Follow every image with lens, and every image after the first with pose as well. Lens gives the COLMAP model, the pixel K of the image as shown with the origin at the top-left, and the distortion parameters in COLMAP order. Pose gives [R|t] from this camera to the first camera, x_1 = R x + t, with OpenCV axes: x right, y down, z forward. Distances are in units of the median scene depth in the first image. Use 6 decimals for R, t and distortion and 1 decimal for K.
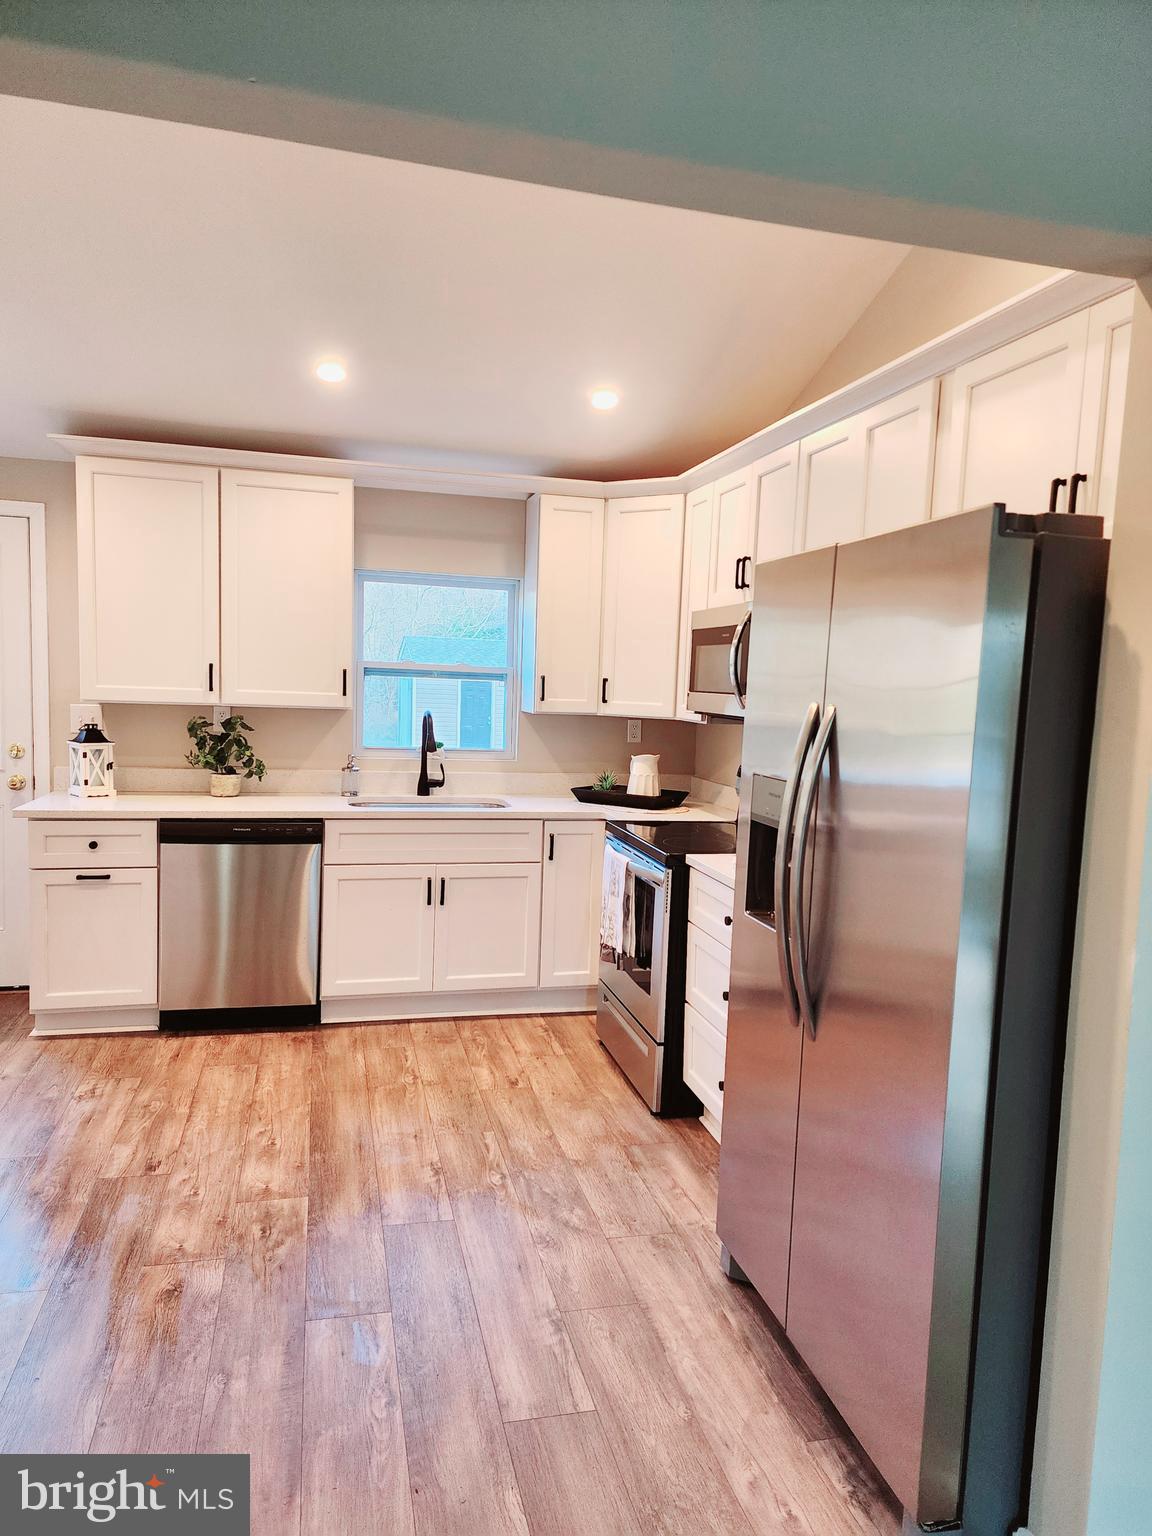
lens RADIAL K [[1019.3, 0, 569.1], [0, 1019.3, 775.6], [0, 0, 1]] dist [0.087034, -0.079734]
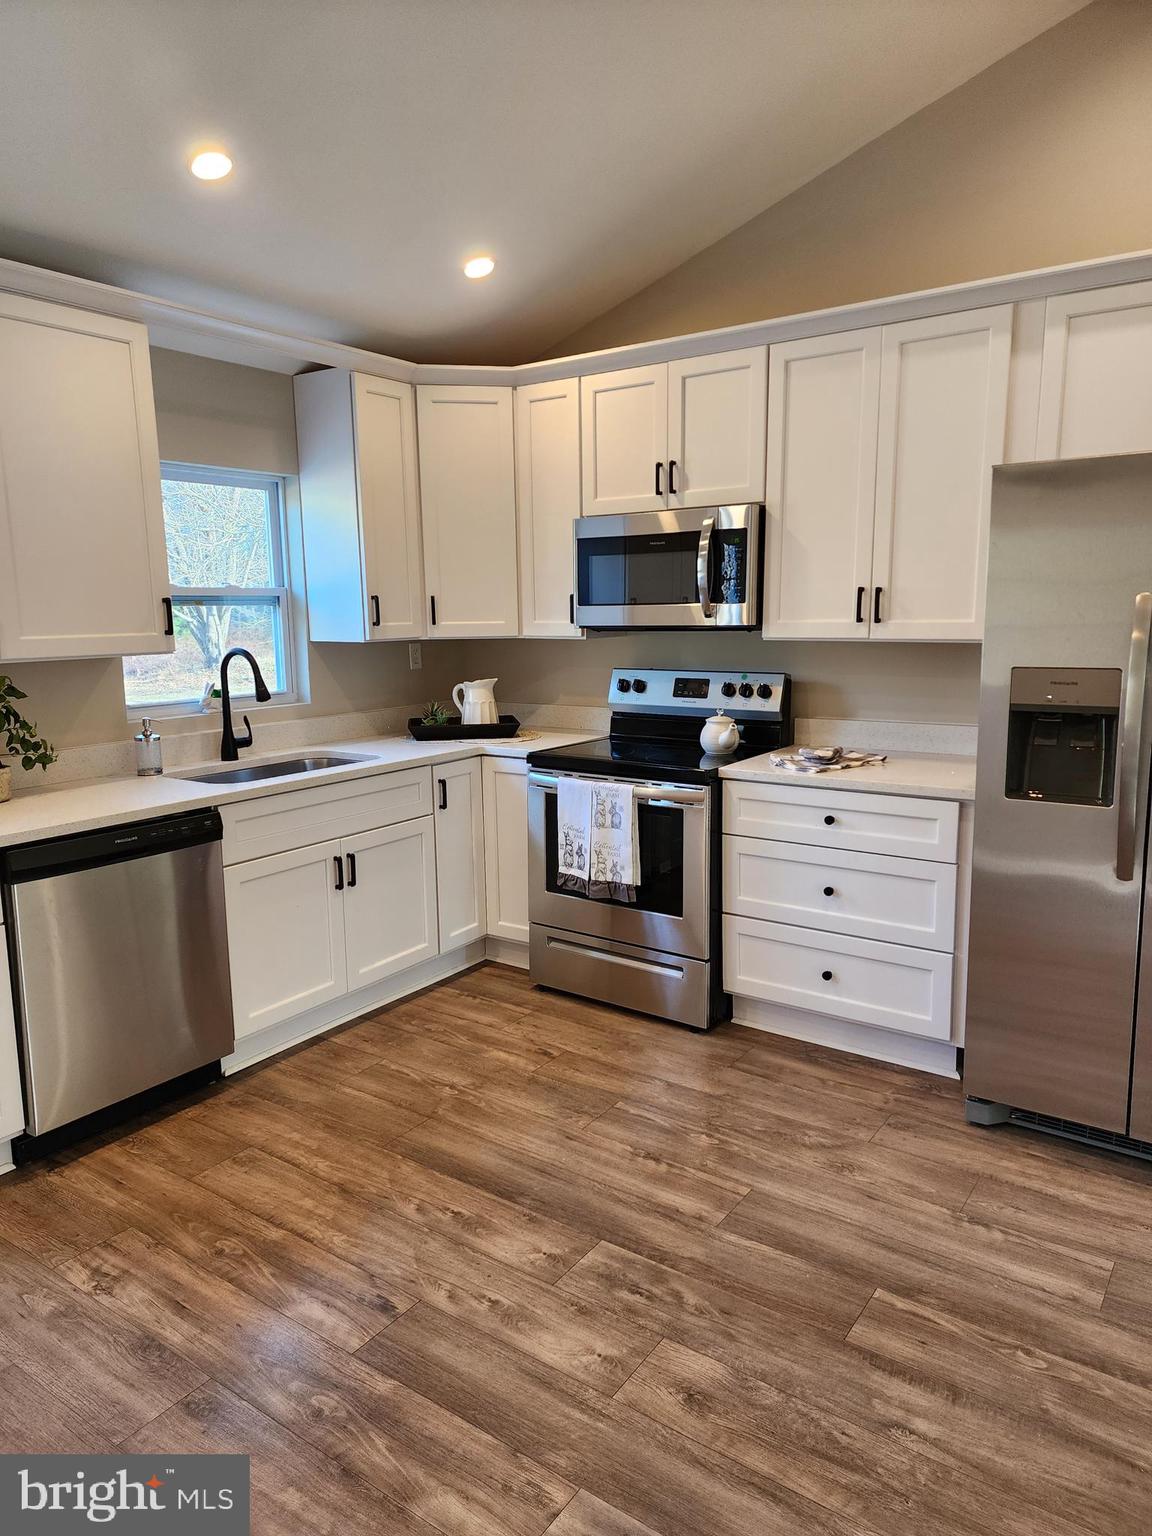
lens RADIAL K [[1019.3, 0, 569.1], [0, 1019.3, 775.6], [0, 0, 1]] dist [0.087034, -0.079734]
pose [[0.755182, -0.156385, 0.636588, -0.581732], [0.104757, 0.987436, 0.118302, -0.044497], [-0.647091, -0.022653, 0.762076, 0.316987]]
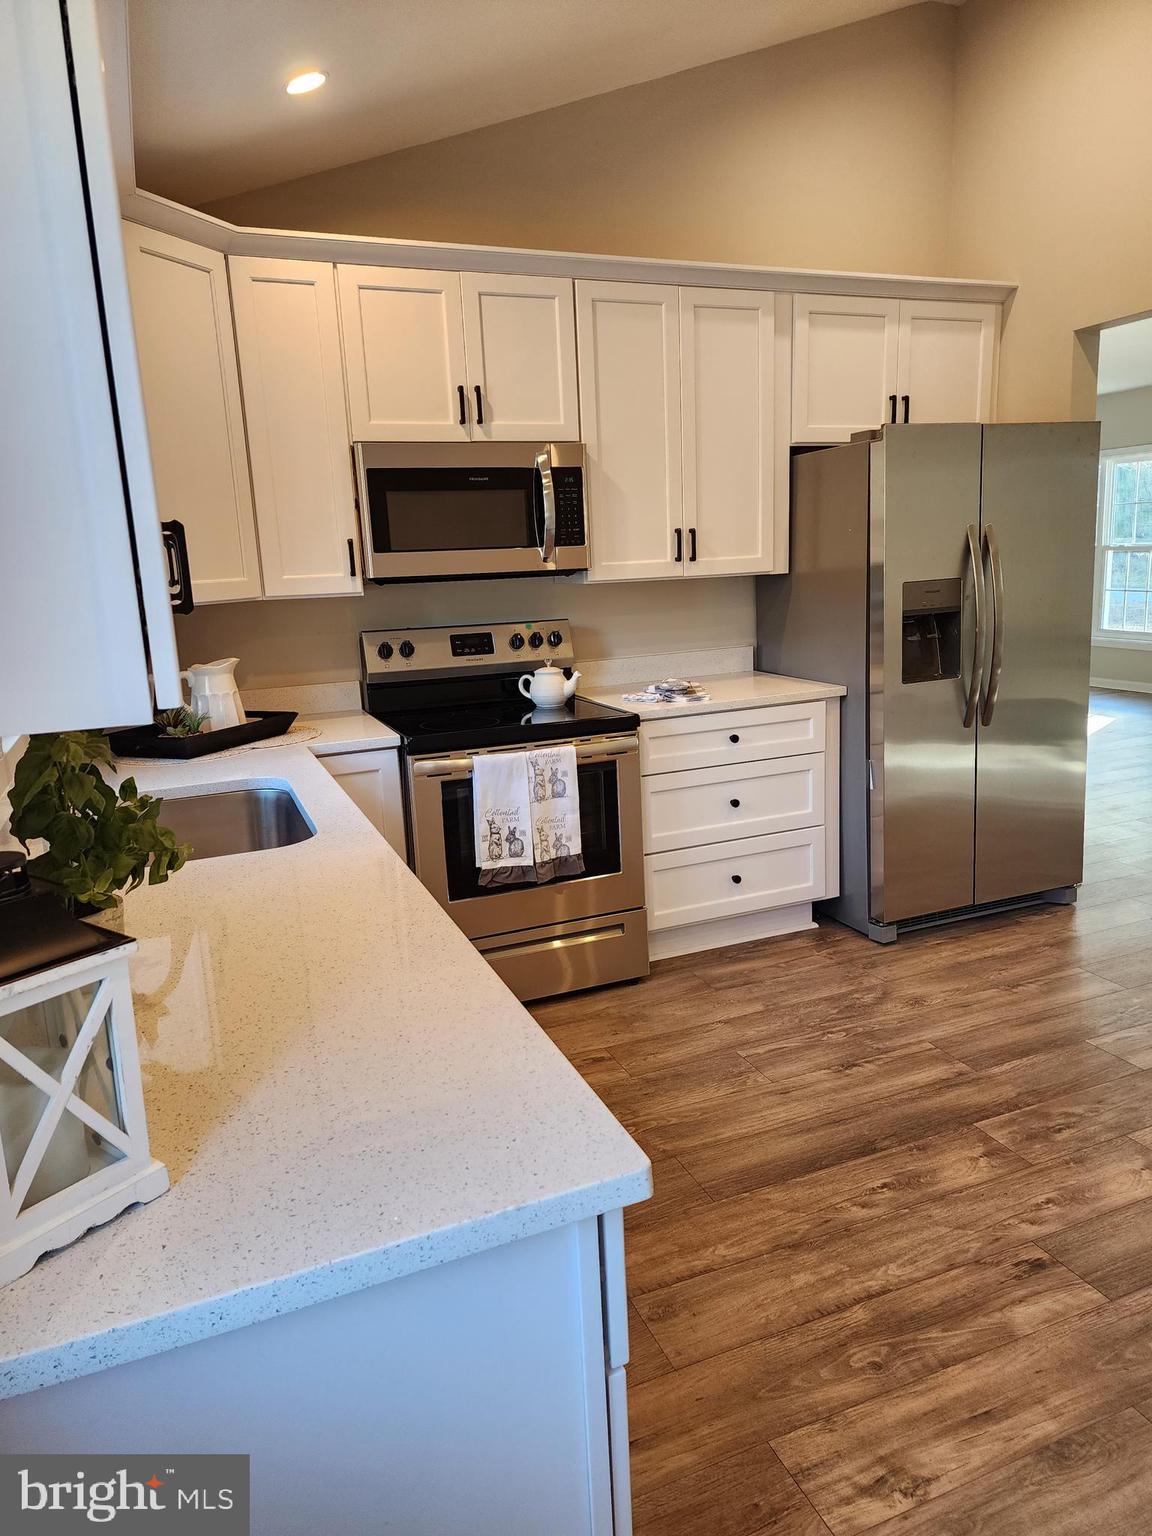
lens RADIAL K [[1026.6, 0, 587.4], [0, 1026.6, 765.3], [0, 0, 1]] dist [0.078334, -0.075050]
pose [[-0.154814, -0.231736, 0.960381, -0.772224], [0.131868, 0.958555, 0.252553, -0.117864], [-0.979103, 0.165742, -0.117840, 1.084865]]
